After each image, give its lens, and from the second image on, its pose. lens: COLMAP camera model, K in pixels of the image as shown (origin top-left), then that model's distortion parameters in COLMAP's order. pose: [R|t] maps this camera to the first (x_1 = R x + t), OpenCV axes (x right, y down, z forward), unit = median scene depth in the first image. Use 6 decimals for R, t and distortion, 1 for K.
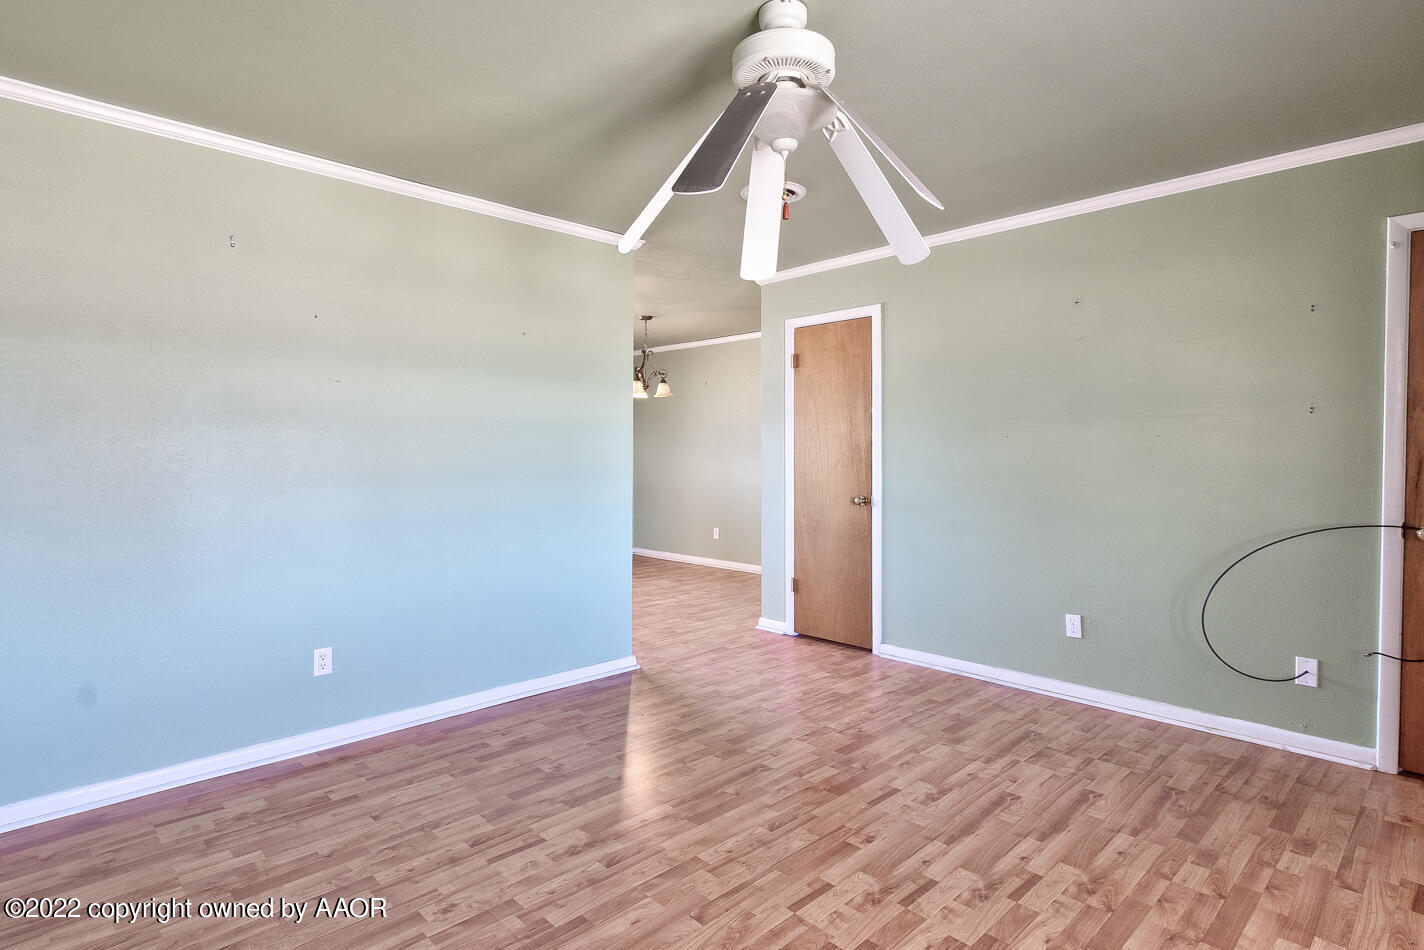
lens RADIAL K [[741.6, 0, 713.0], [0, 741.6, 472.2], [0, 0, 1]] dist [0.001488, -0.000901]
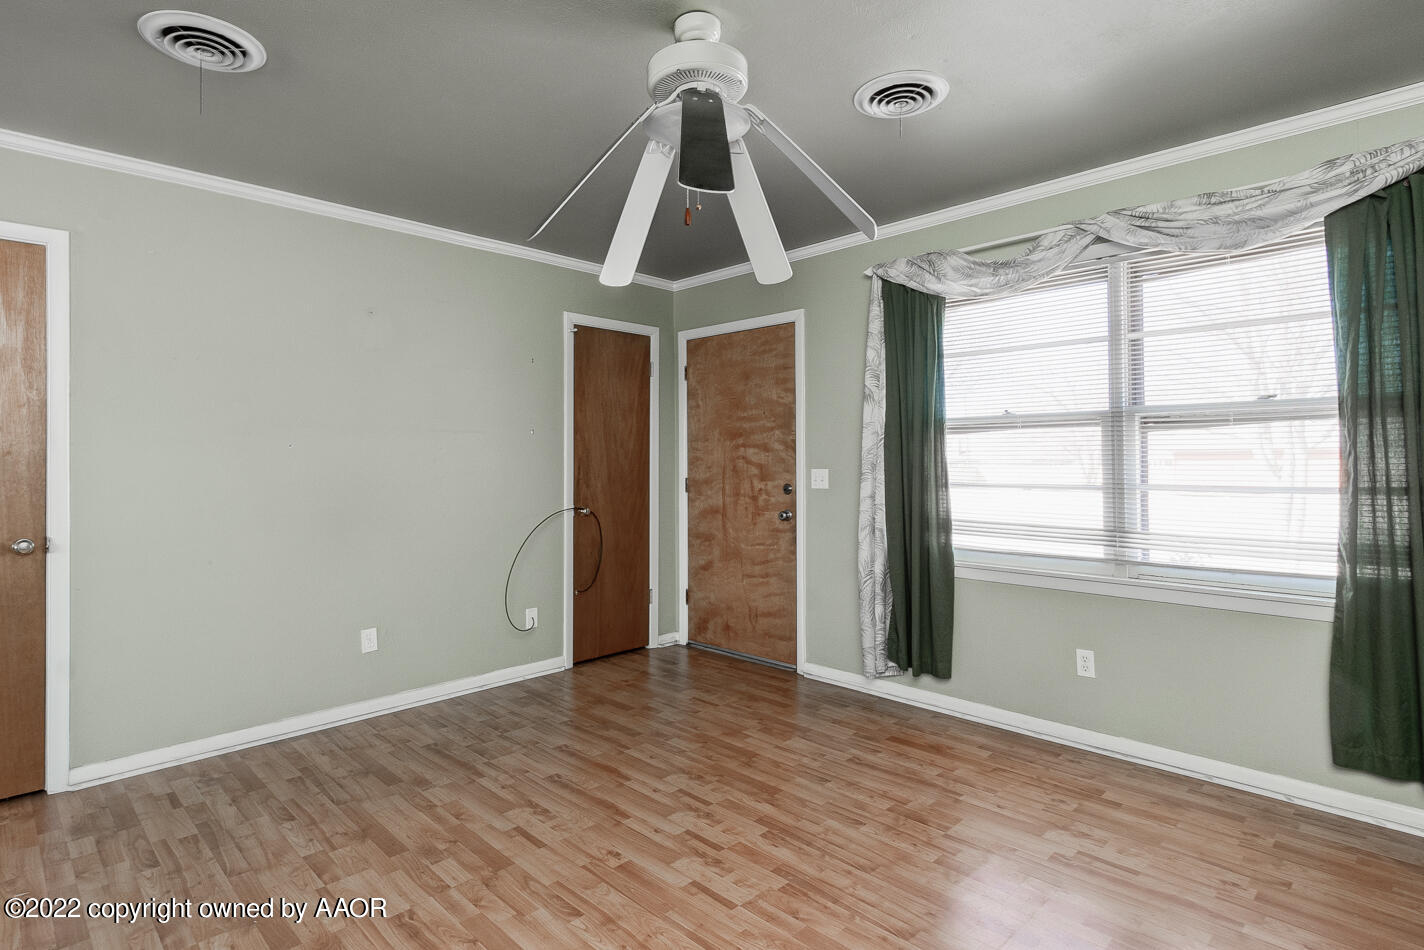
lens RADIAL K [[741.6, 0, 707.0], [0, 741.6, 446.2], [0, 0, 1]] dist [0.001488, -0.000901]
pose [[-0.011242, 0.013866, 0.999841, -0.657695], [0.035234, 0.999288, -0.013463, -0.026770], [-0.999316, 0.035077, -0.011722, 0.723894]]
